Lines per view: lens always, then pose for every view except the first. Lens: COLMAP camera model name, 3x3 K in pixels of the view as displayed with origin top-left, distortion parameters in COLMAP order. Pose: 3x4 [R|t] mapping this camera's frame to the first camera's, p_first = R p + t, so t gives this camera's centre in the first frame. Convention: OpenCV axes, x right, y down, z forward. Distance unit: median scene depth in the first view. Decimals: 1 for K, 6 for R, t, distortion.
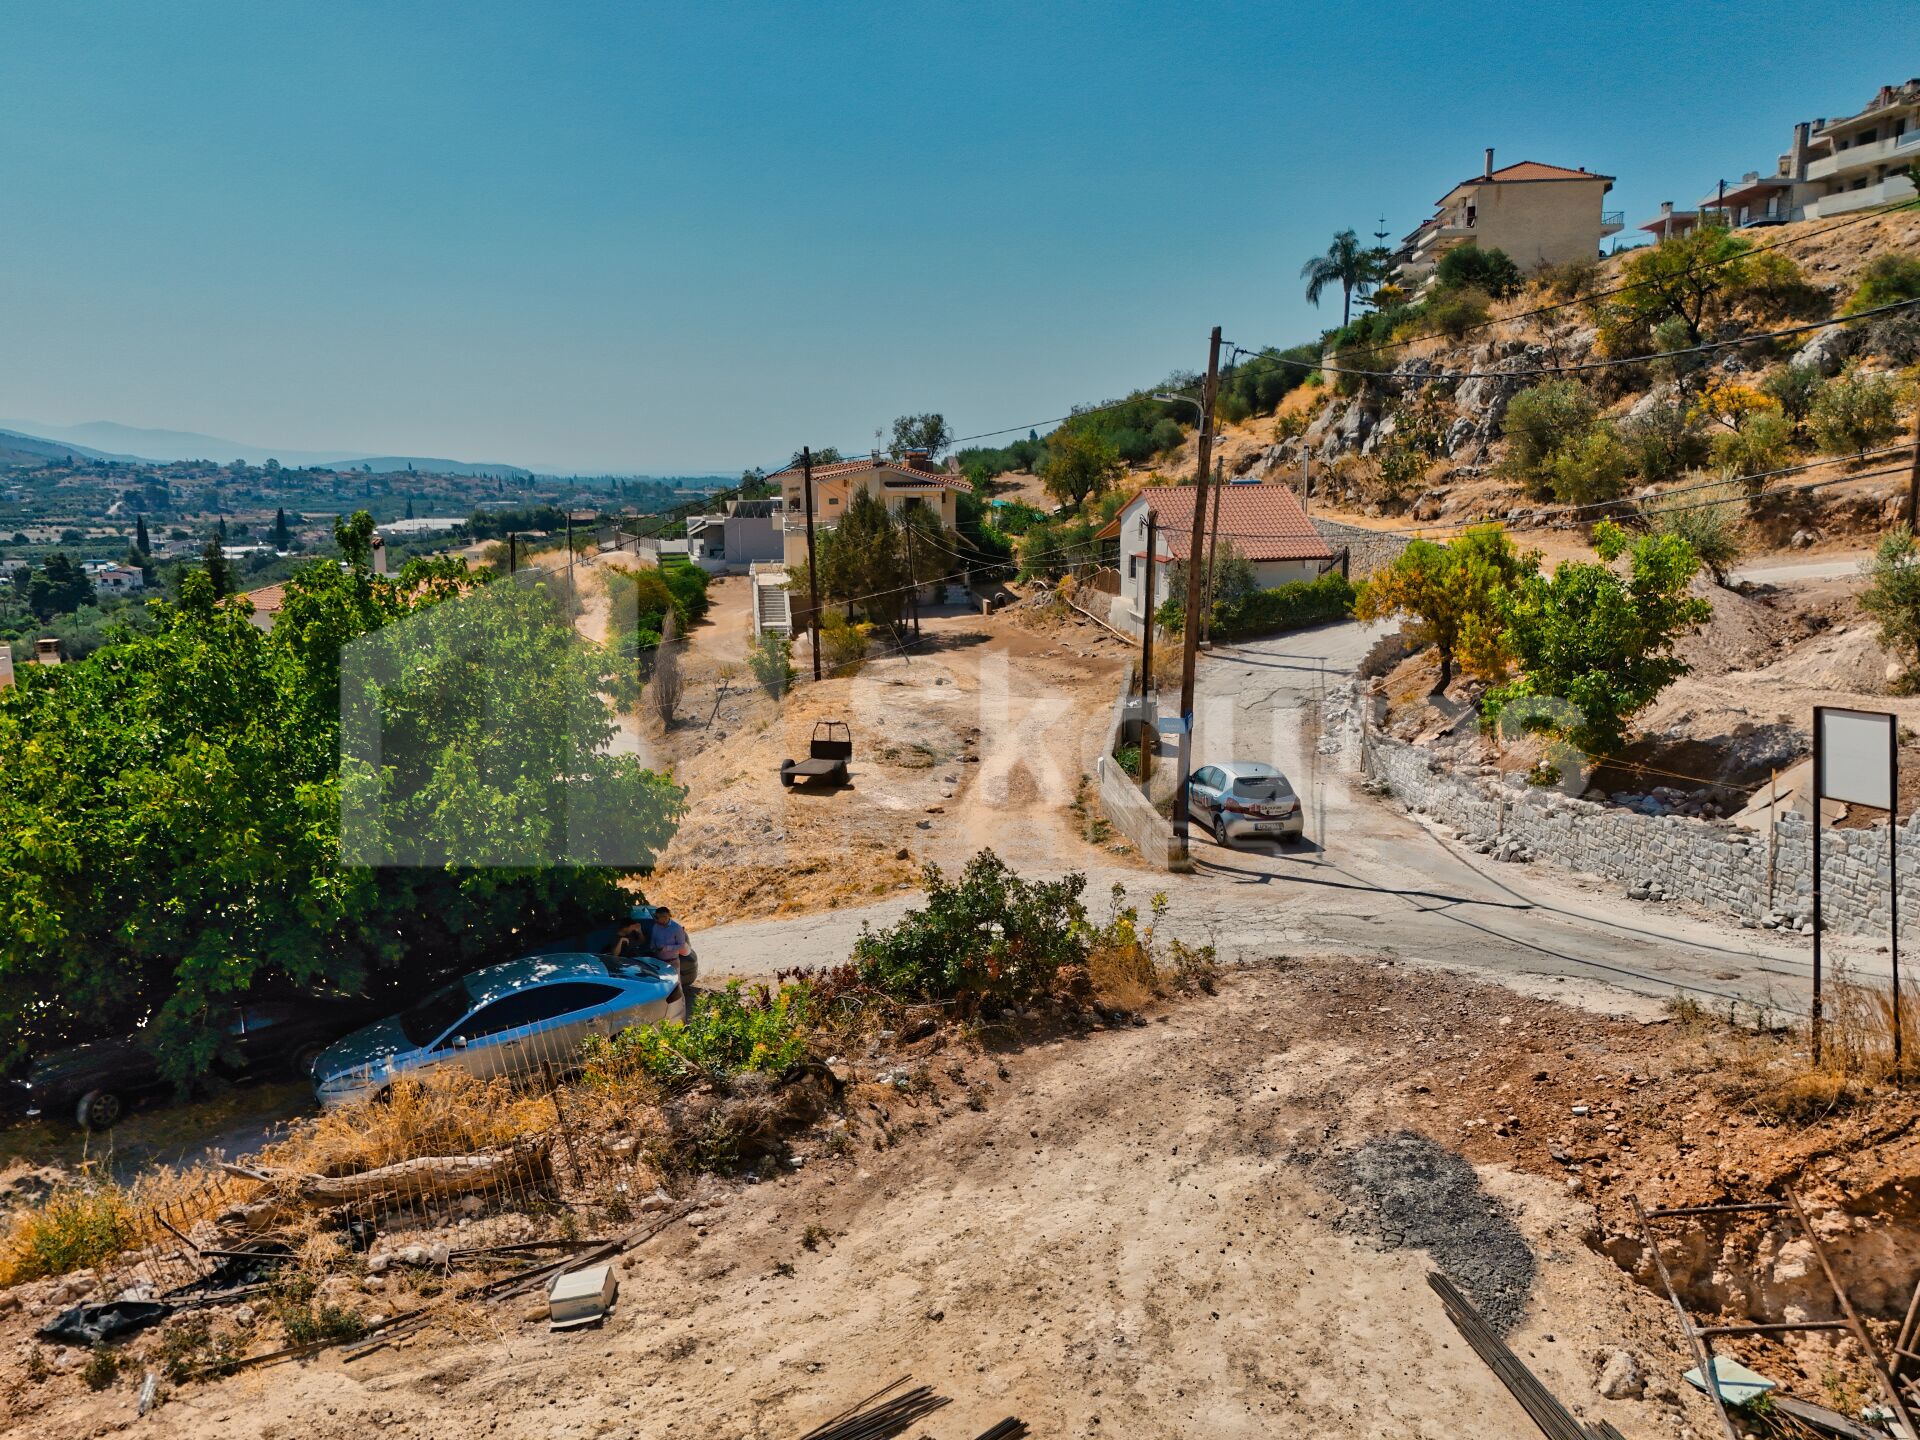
lens RADIAL K [[1422.7, 0, 958.2], [0, 1422.7, 718.4], [0, 0, 1]] dist [0.069278, -0.062843]
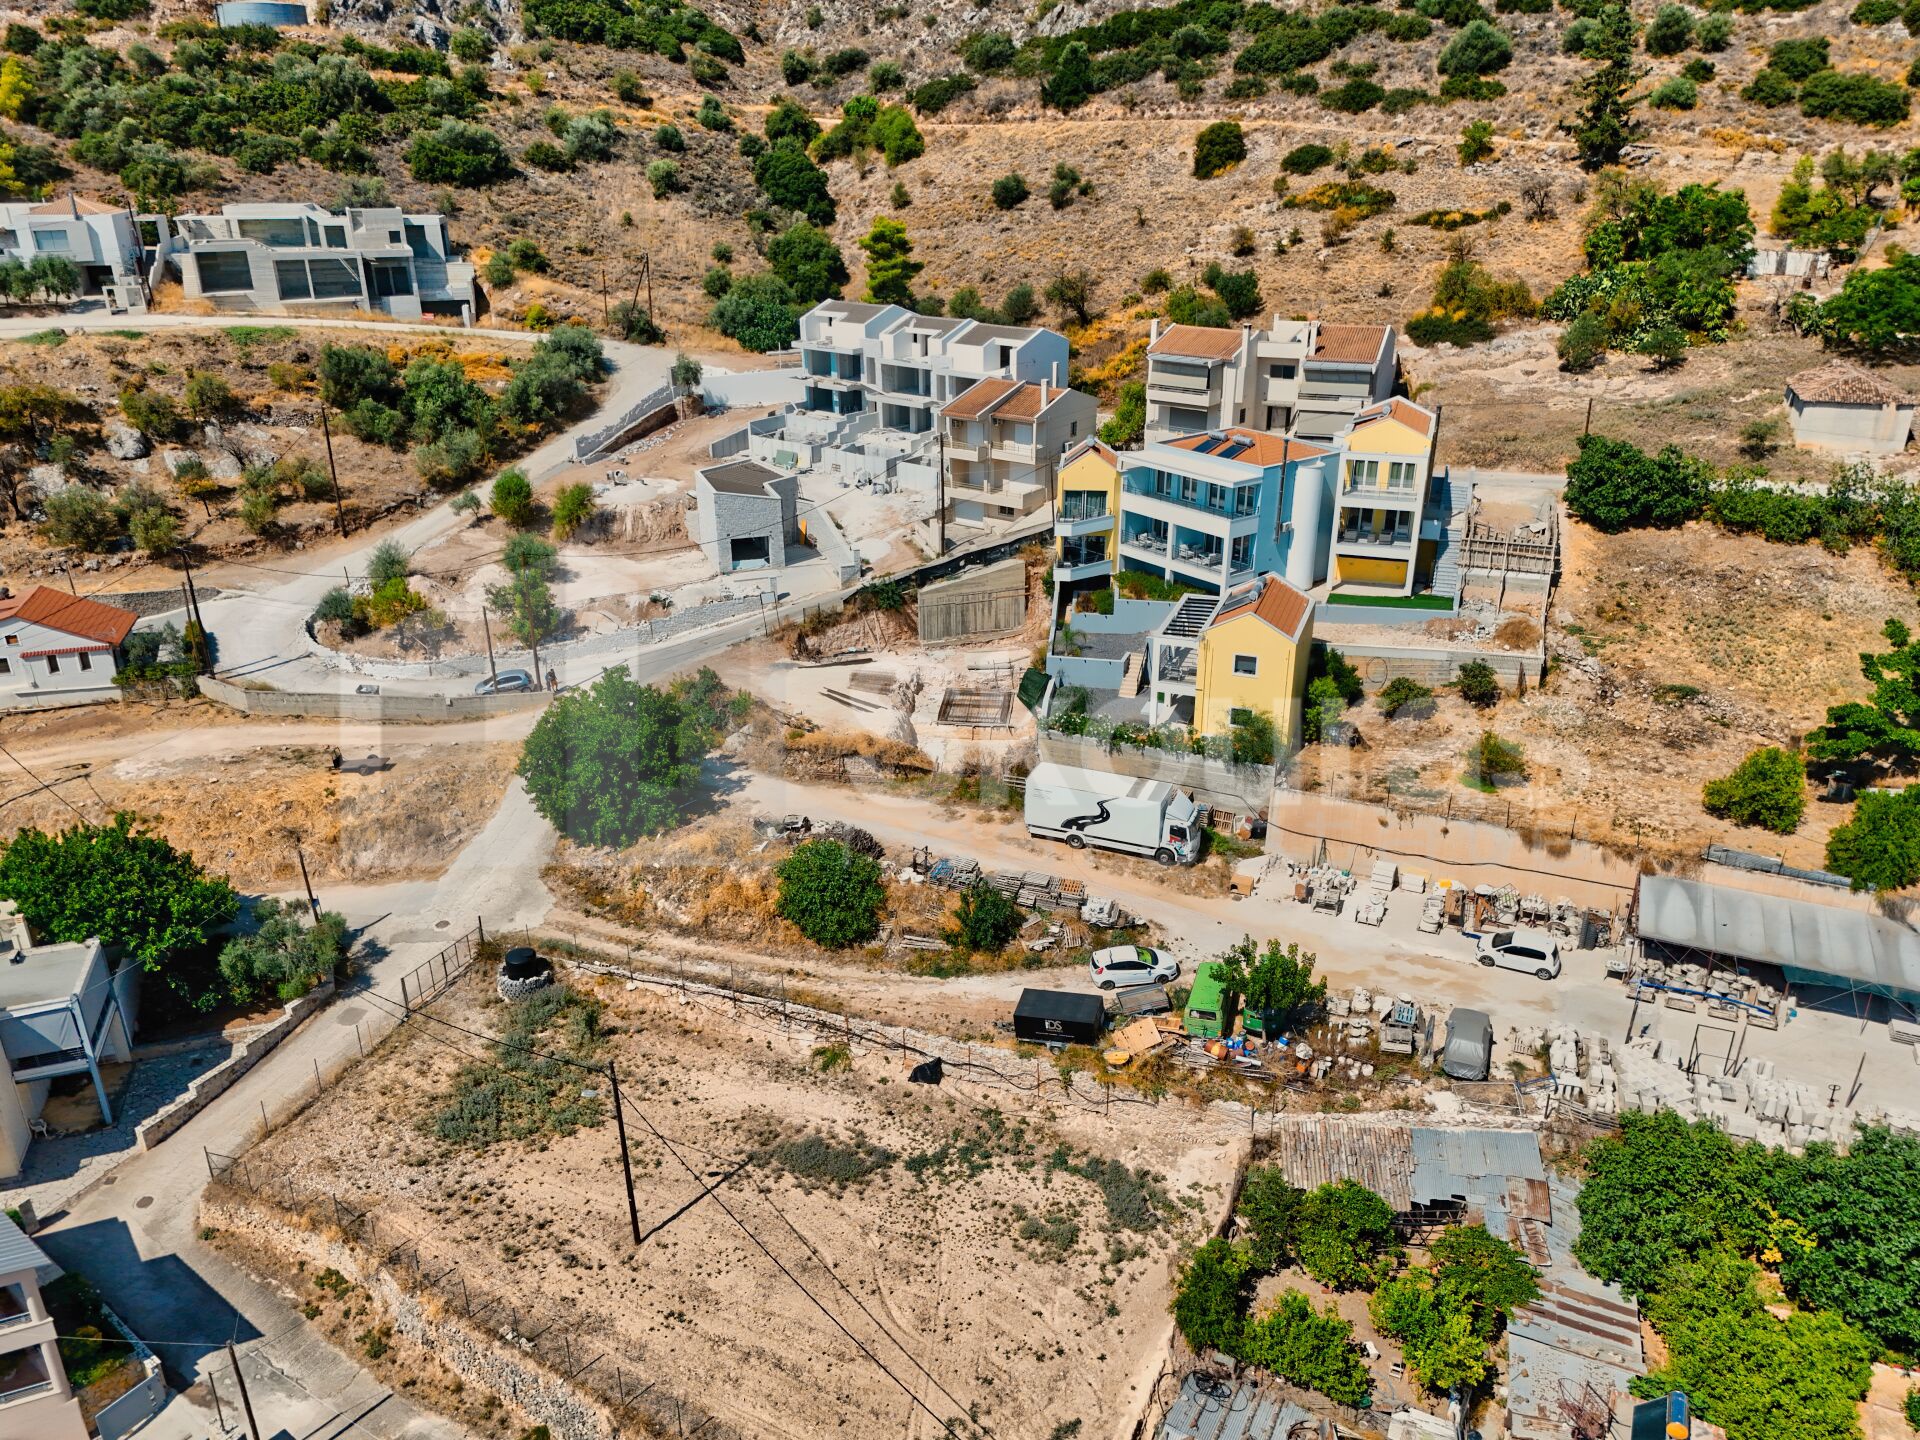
lens RADIAL K [[1422.7, 0, 952.4], [0, 1422.7, 722.3], [0, 0, 1]] dist [0.069278, -0.062843]
pose [[-0.161565, -0.385356, 0.908514, -4.539915], [0.182479, 0.893068, 0.411255, -1.567097], [-0.969844, 0.232230, -0.073969, 0.478930]]
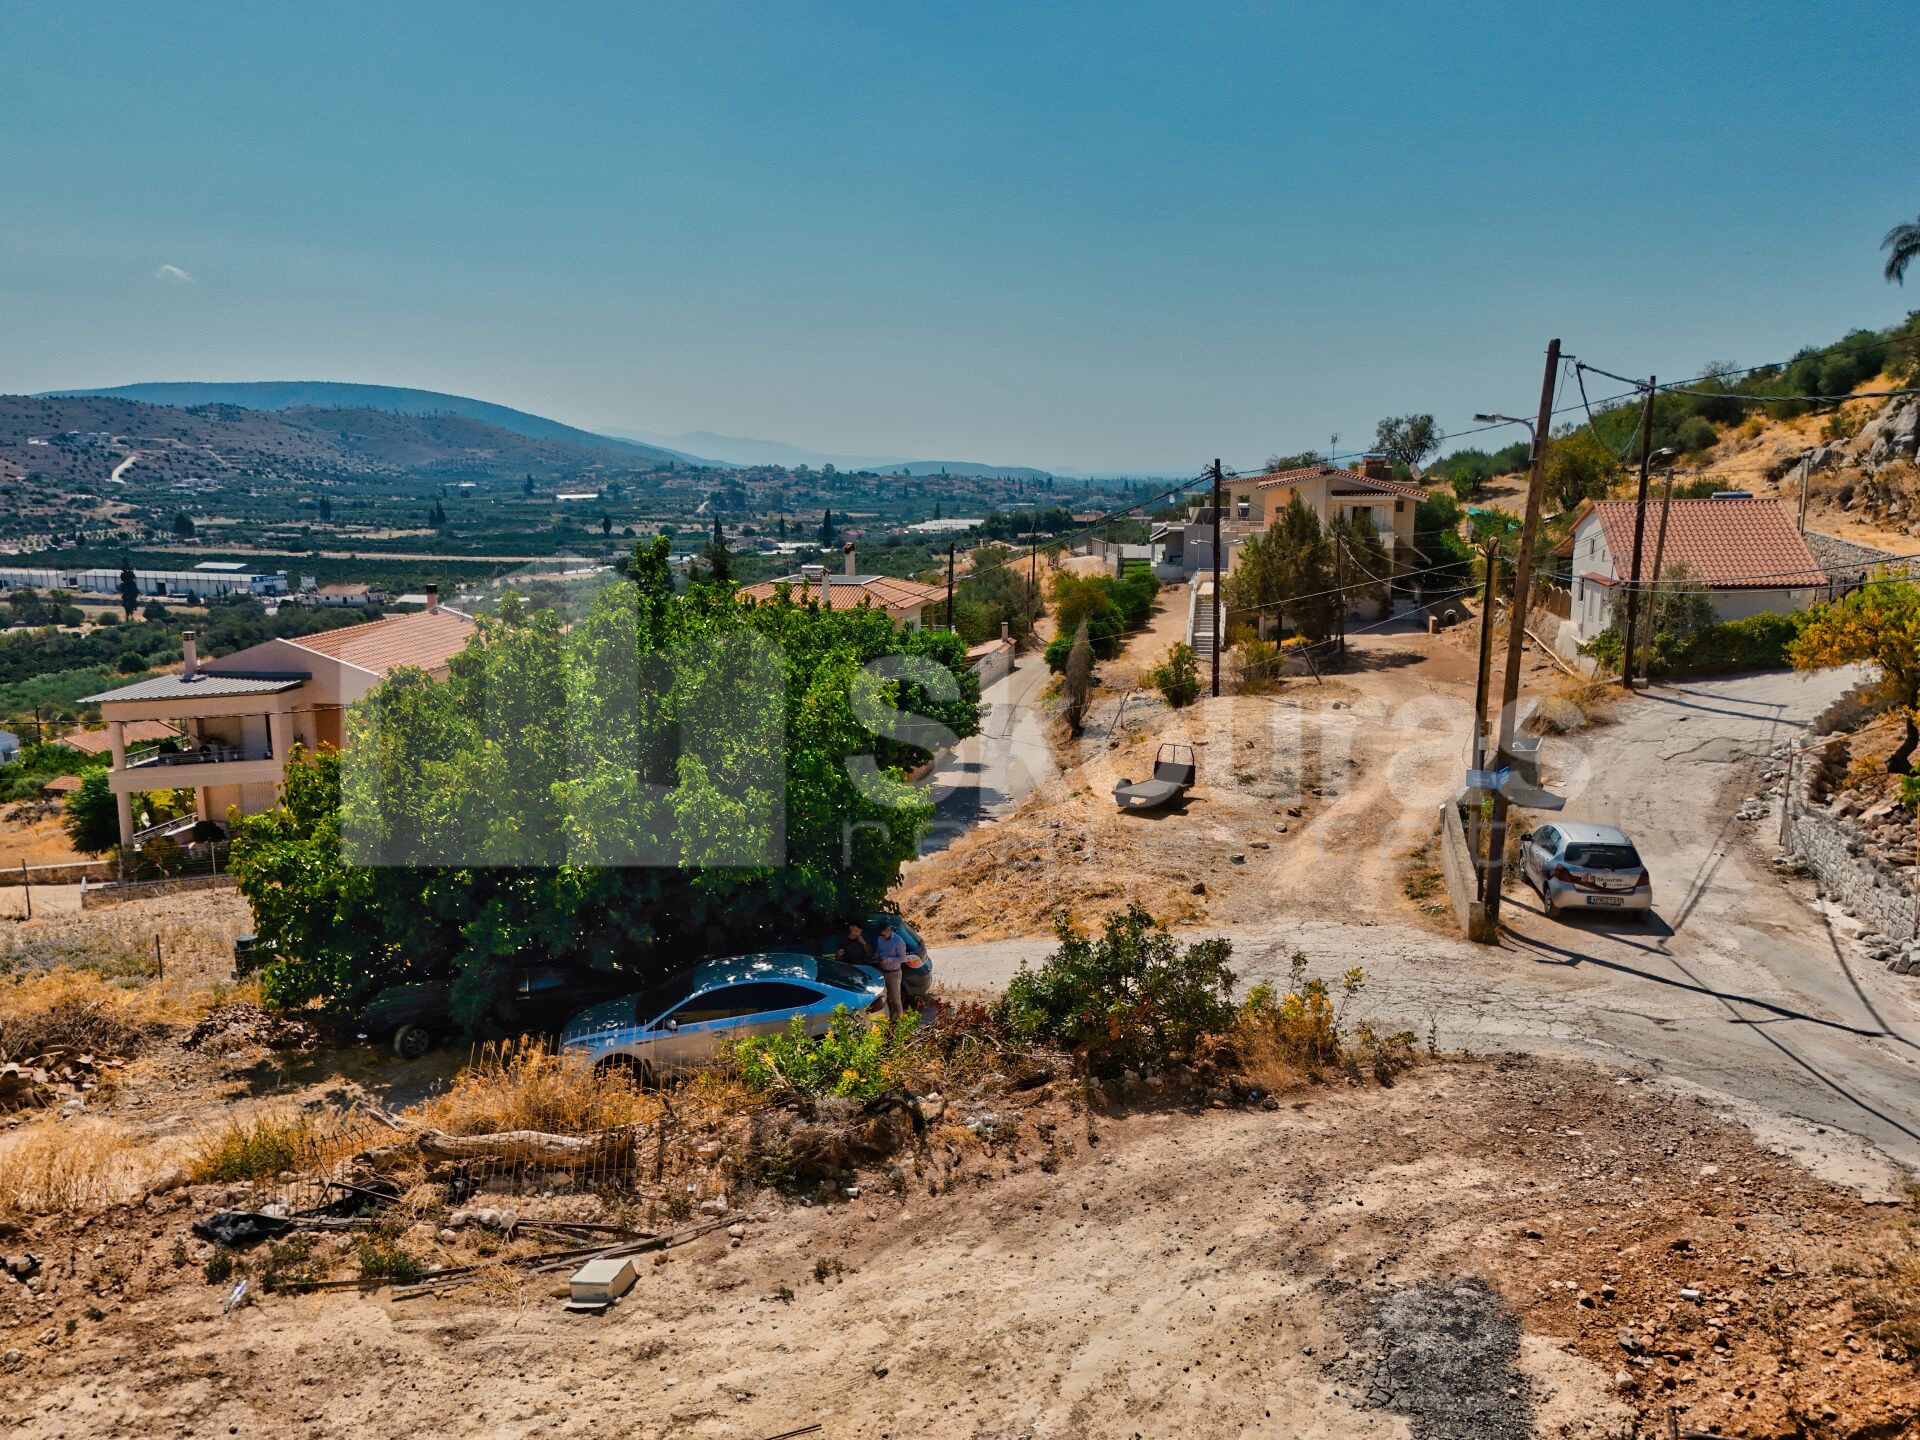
lens RADIAL K [[1422.7, 0, 953.1], [0, 1422.7, 717.7], [0, 0, 1]] dist [0.069278, -0.062843]
pose [[0.937763, 0.059646, -0.342116, 0.207195], [-0.060077, 0.998150, 0.009348, -0.031814], [0.342040, 0.011787, 0.939611, 0.039273]]
